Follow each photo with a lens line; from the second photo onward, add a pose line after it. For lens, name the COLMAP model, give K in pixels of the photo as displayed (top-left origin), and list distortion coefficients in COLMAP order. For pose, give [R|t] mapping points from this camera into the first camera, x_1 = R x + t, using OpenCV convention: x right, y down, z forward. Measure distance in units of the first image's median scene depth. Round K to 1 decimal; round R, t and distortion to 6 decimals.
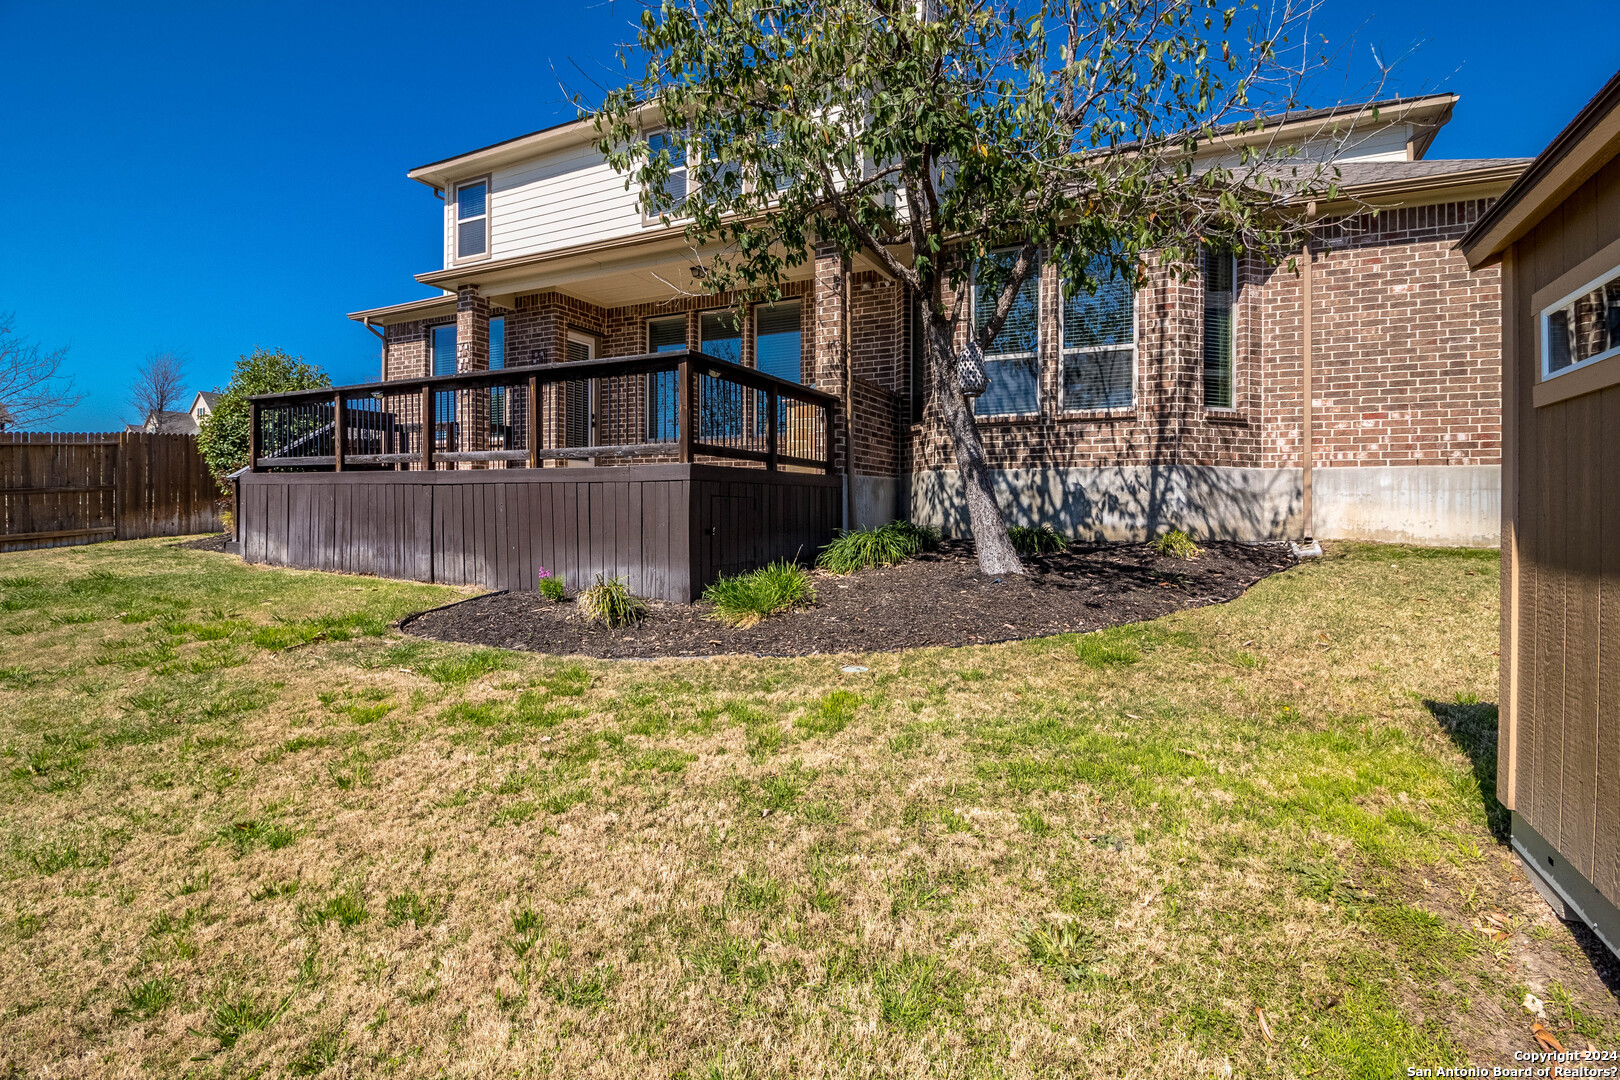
lens RADIAL K [[769.7, 0, 814.0], [0, 769.7, 532.3], [0, 0, 1]] dist [0.000715, -0.015659]
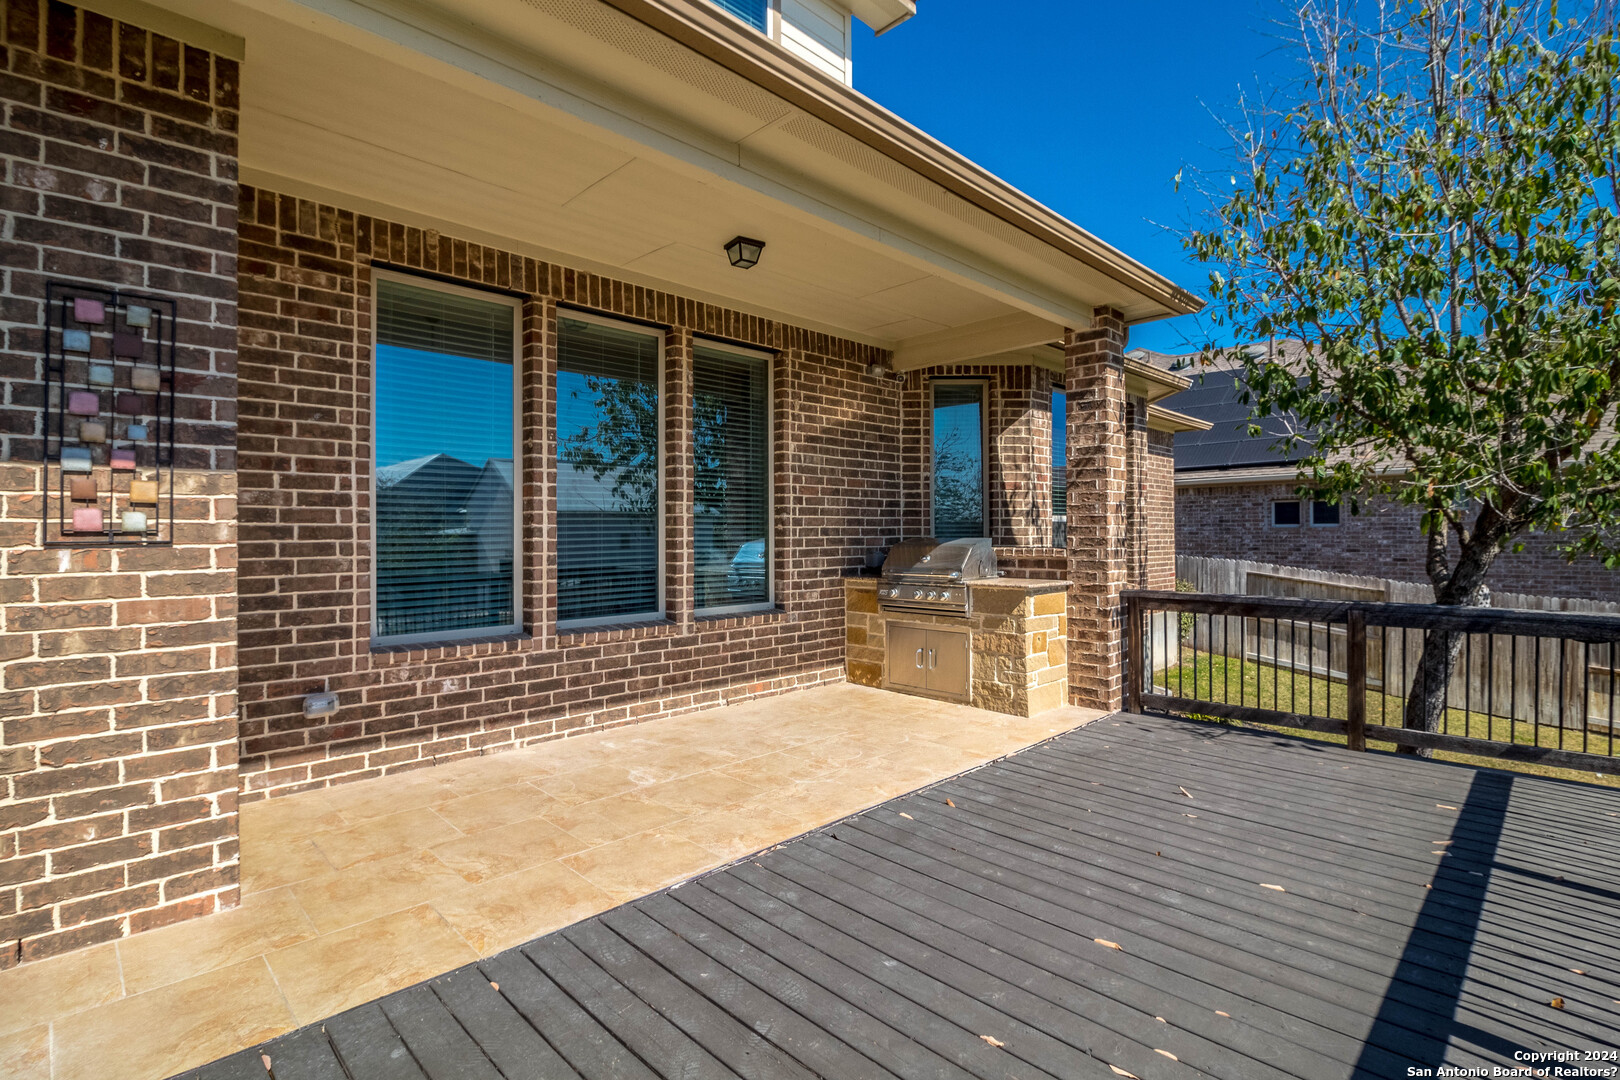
lens RADIAL K [[769.7, 0, 814.0], [0, 769.7, 532.3], [0, 0, 1]] dist [0.000715, -0.015659]
pose [[0.311225, -0.006764, 0.950312, -0.674376], [0.029043, 0.999575, -0.002397, -0.229997], [-0.949892, 0.028346, 0.311290, 1.048402]]
